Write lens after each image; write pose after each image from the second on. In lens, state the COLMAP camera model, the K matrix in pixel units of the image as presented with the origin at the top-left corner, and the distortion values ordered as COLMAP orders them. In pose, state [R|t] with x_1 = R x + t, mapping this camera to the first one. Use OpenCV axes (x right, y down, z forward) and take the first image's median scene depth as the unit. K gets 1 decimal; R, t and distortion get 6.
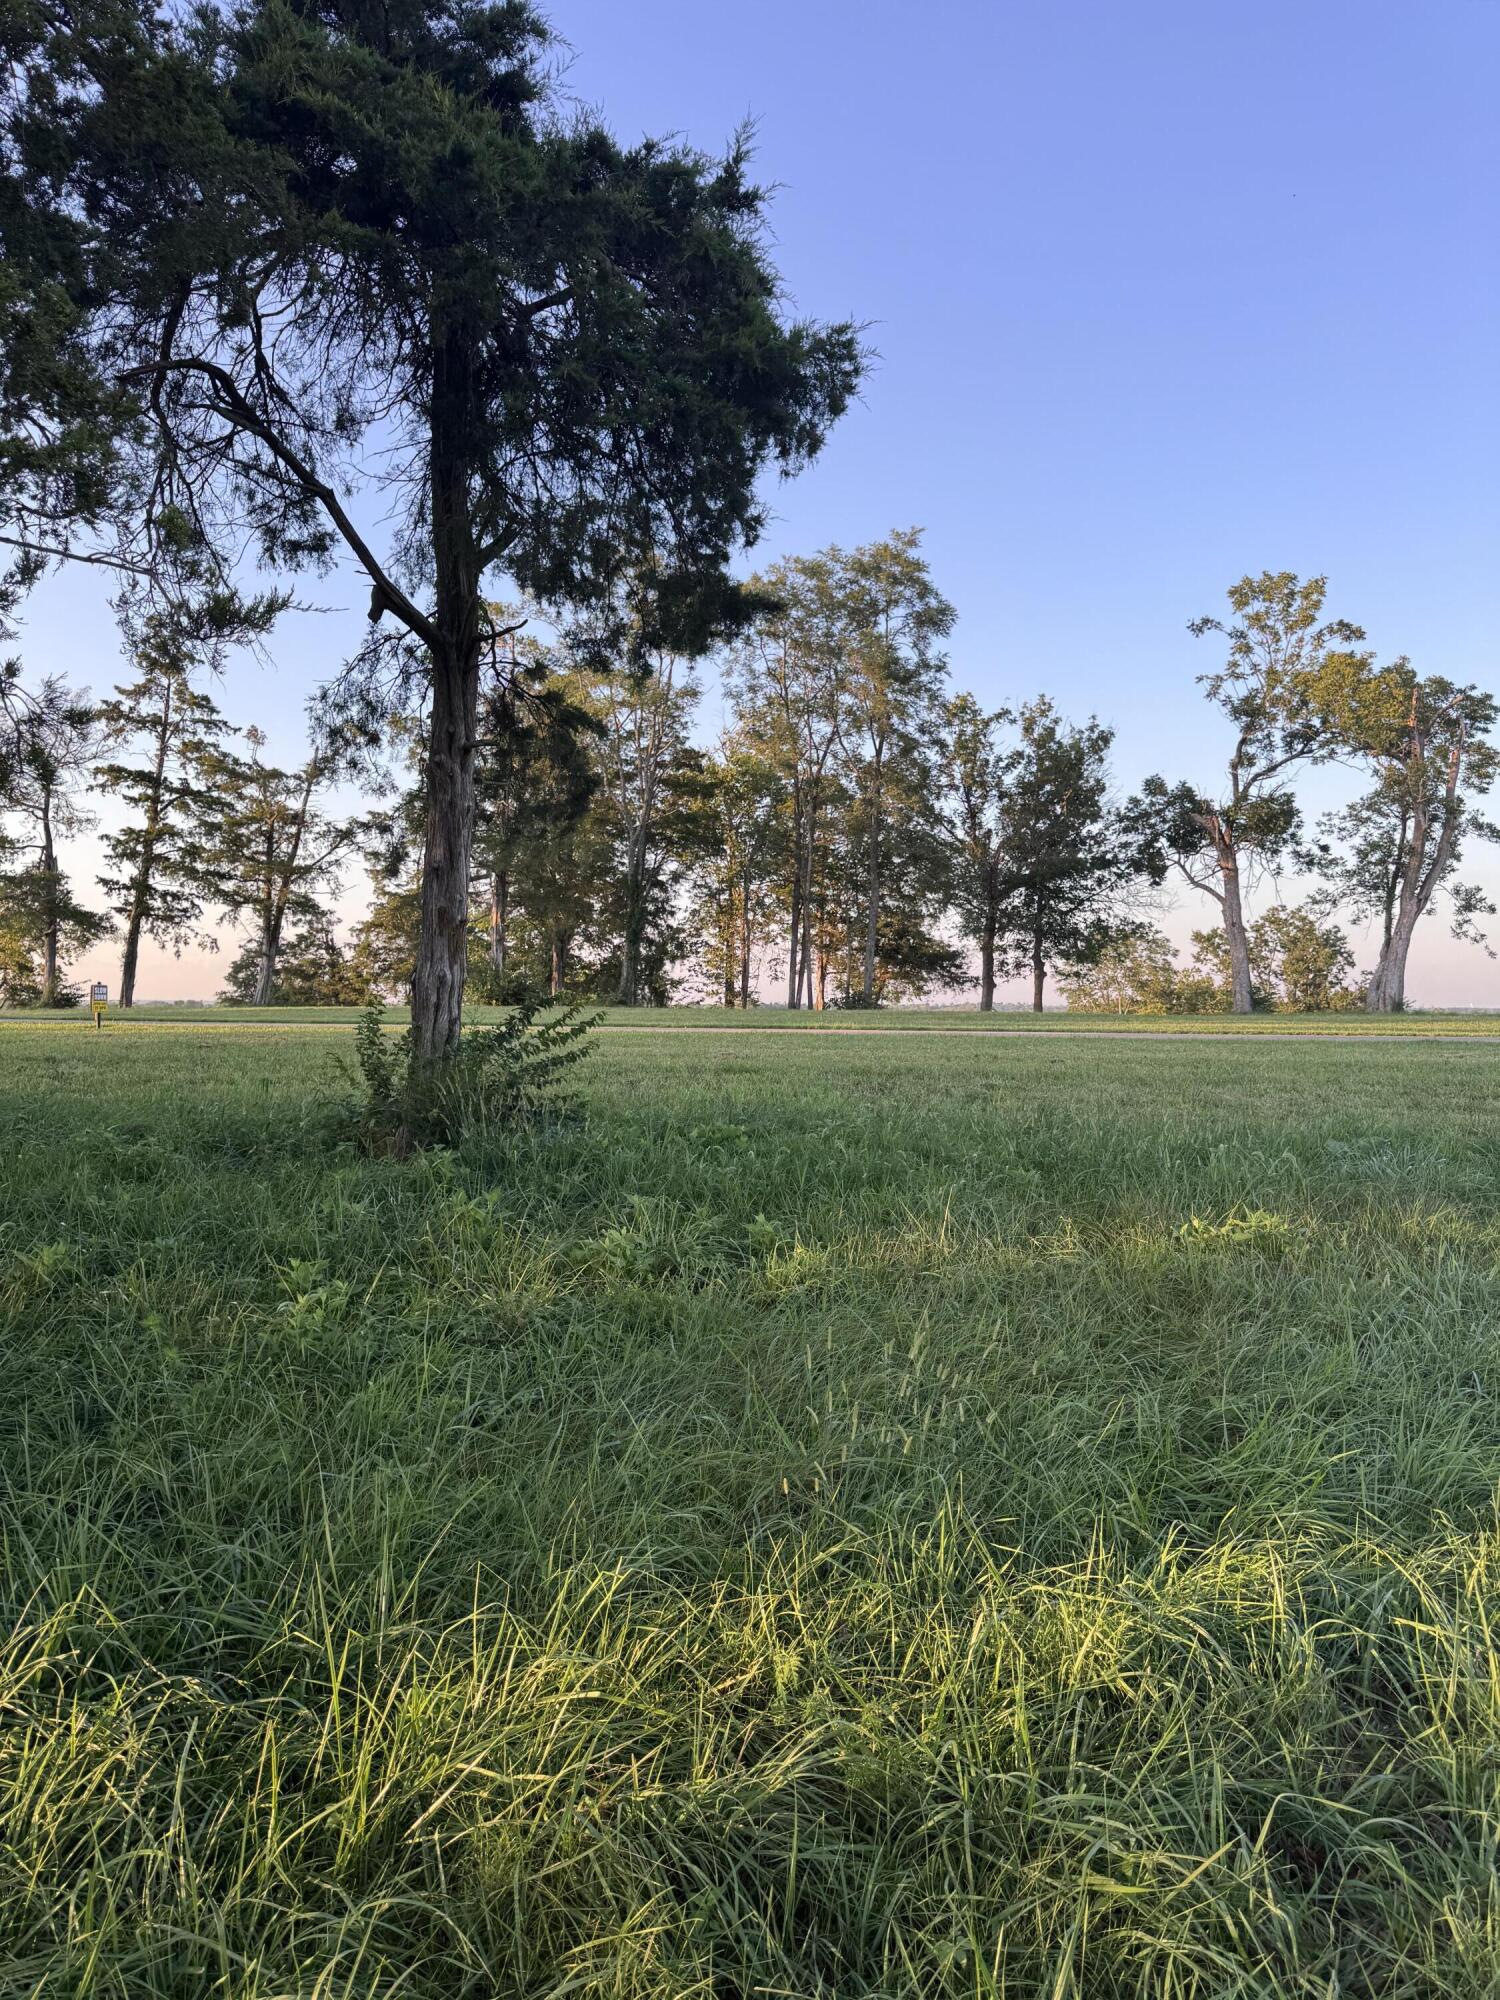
lens RADIAL K [[1385.8, 0, 752.7], [0, 1385.8, 1004.6], [0, 0, 1]] dist [0.008928, 0.000970]
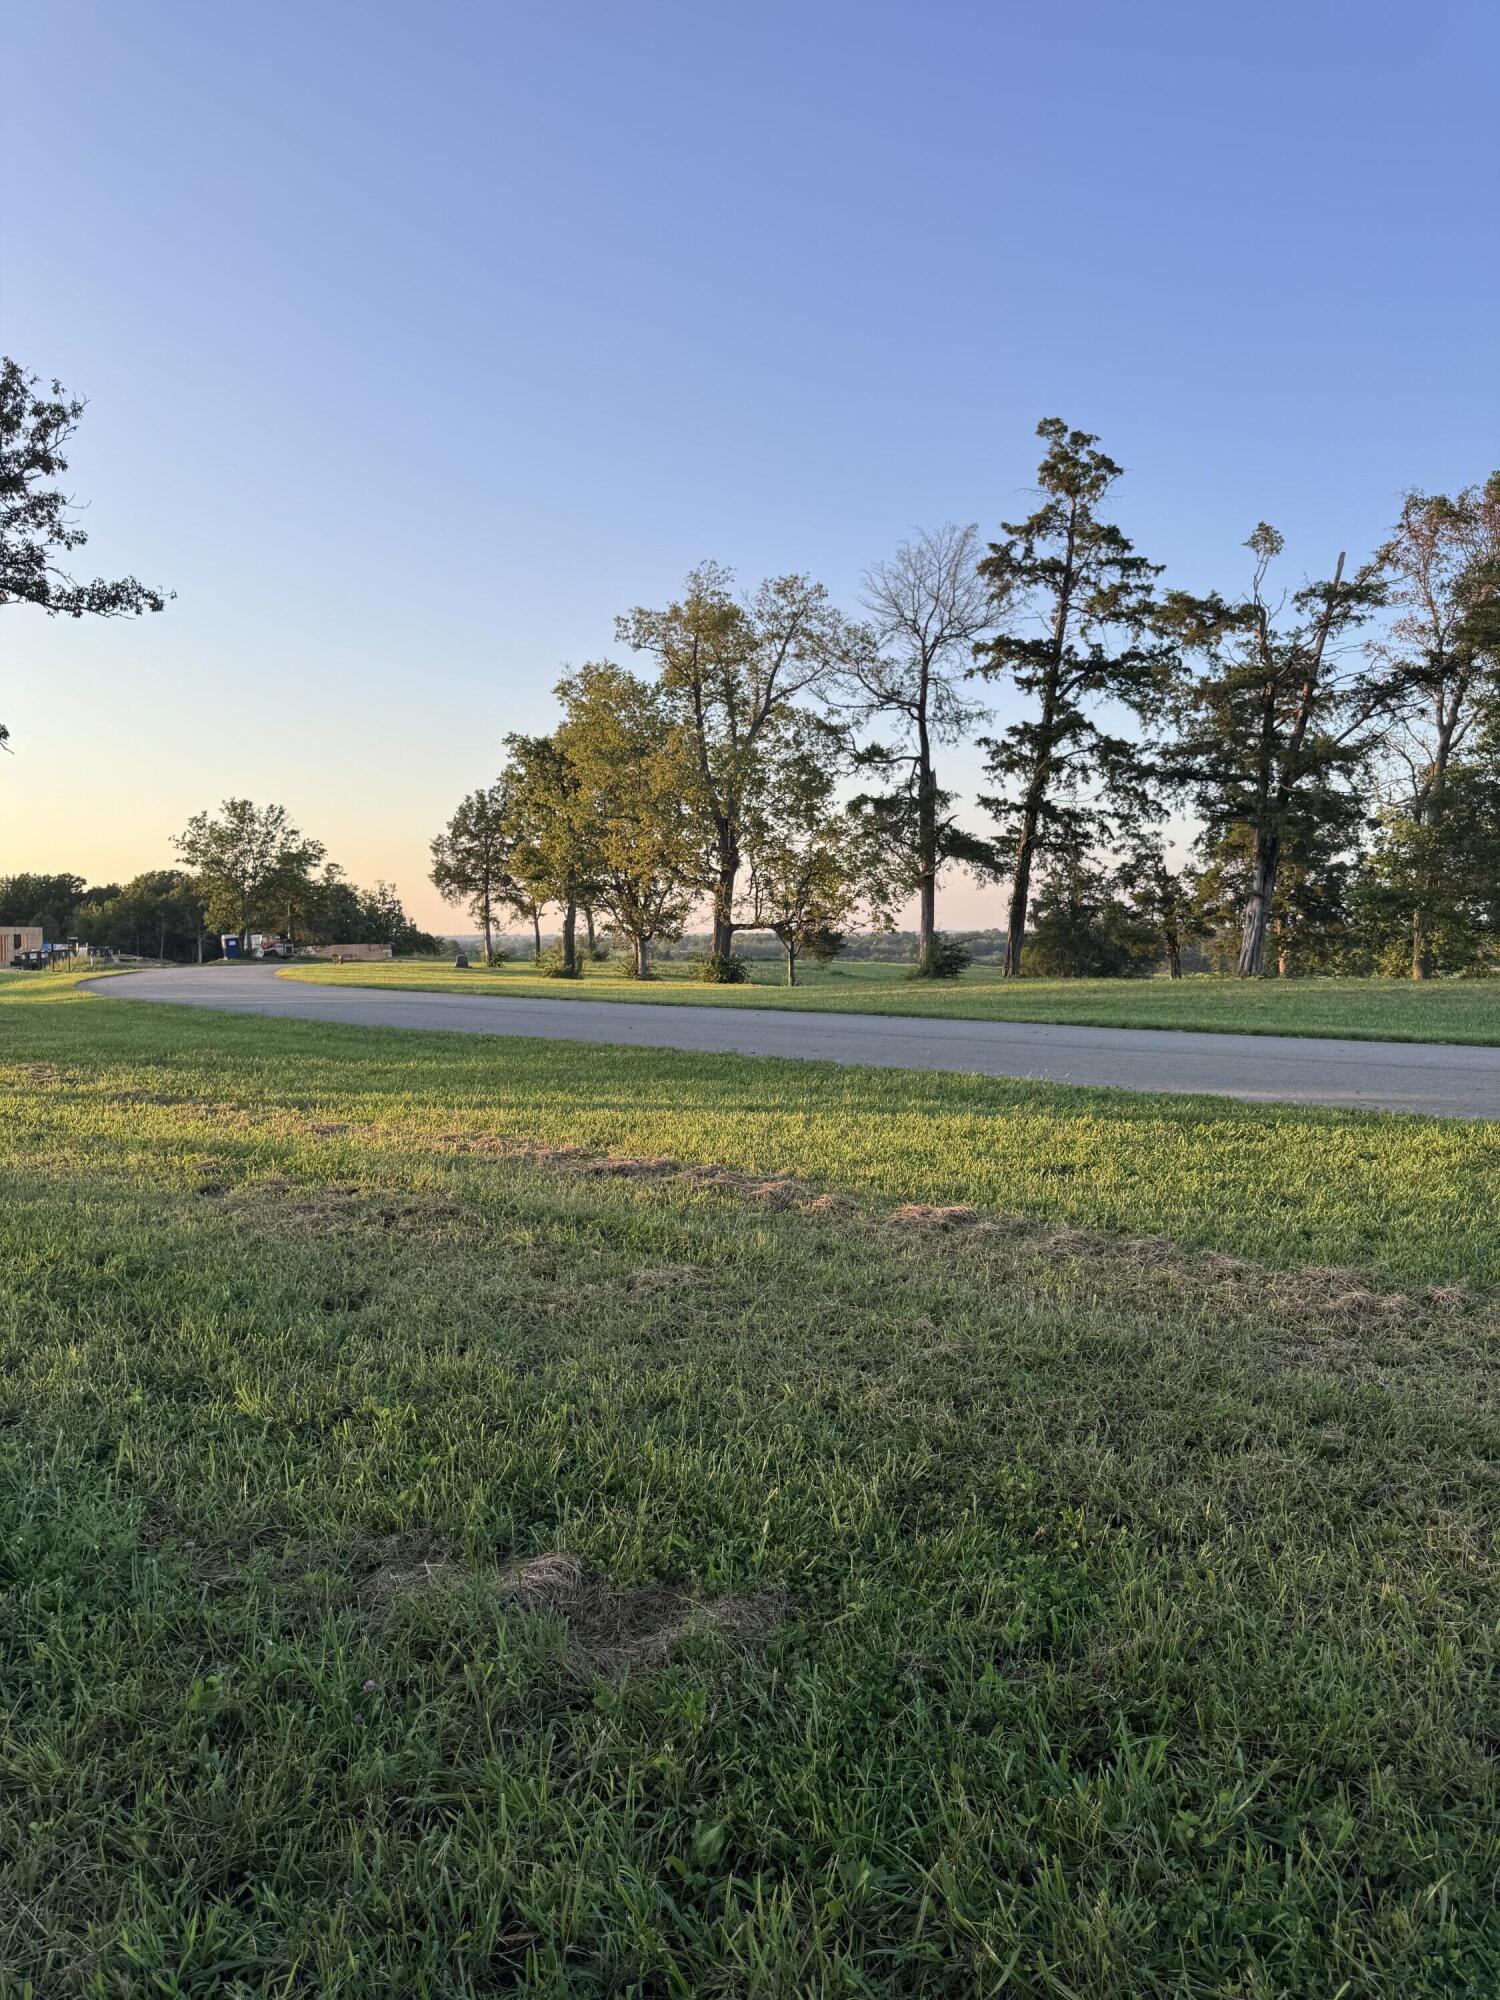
lens RADIAL K [[1385.8, 0, 748.4], [0, 1385.8, 998.9], [0, 0, 1]] dist [0.008928, 0.000970]
pose [[0.878951, -0.000156, -0.476913, -0.230173], [0.023618, 0.998787, 0.043201, -0.019493], [0.476328, -0.049235, 0.877888, 0.295590]]
